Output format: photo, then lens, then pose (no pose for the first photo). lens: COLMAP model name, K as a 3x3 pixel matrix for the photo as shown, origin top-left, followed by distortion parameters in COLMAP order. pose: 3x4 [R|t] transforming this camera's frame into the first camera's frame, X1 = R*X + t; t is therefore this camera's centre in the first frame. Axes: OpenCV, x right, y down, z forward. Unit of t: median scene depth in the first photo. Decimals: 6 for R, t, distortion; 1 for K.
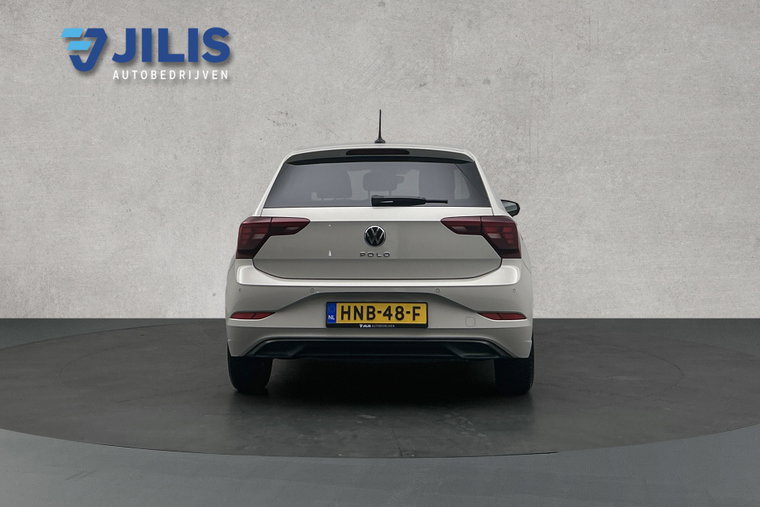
lens RADIAL K [[592.4, 0, 380.0], [0, 592.4, 253.4], [0, 0, 1]] dist [-0.003694, 0.002786]
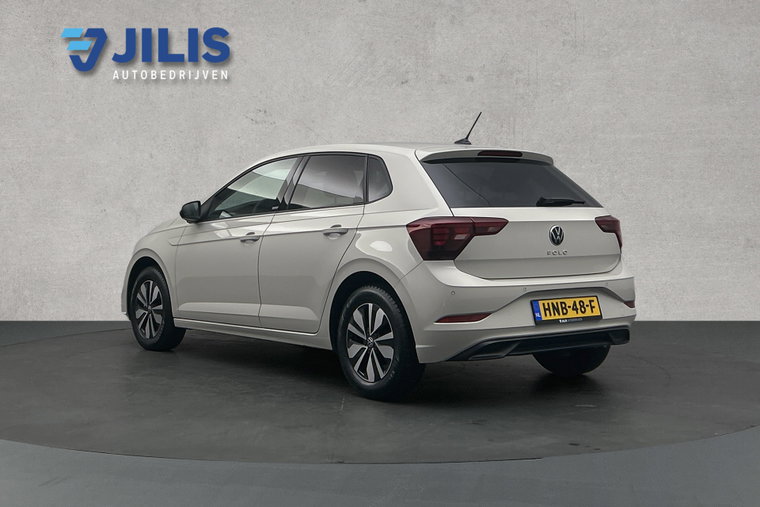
lens RADIAL K [[592.4, 0, 379.8], [0, 592.4, 253.4], [0, 0, 1]] dist [-0.003694, 0.002786]
pose [[1.000000, 0.000092, -0.000277, 0.031678], [-0.000092, 1.000000, 0.000023, -0.001810], [0.000277, -0.000023, 1.000000, 0.022894]]
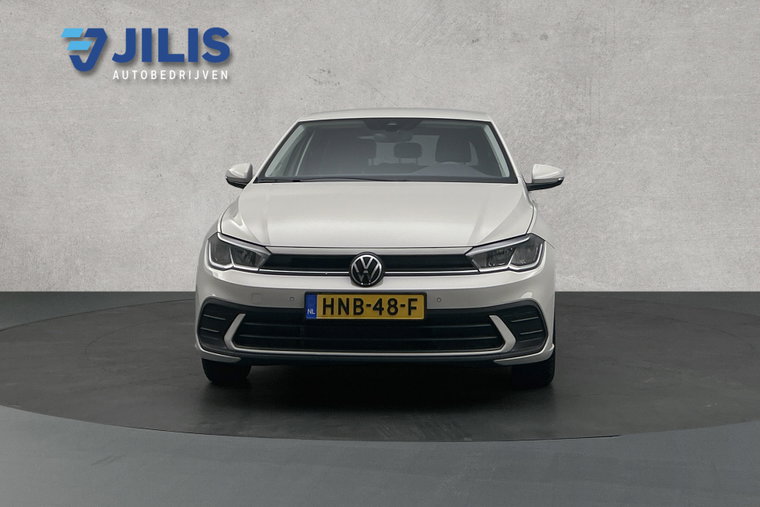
lens RADIAL K [[592.4, 0, 380.0], [0, 592.4, 253.3], [0, 0, 1]] dist [-0.003694, 0.002786]
pose [[1.000000, -0.000250, -0.000246, -0.077471], [0.000251, 1.000000, 0.000154, 0.049478], [0.000246, -0.000154, 1.000000, 0.069751]]
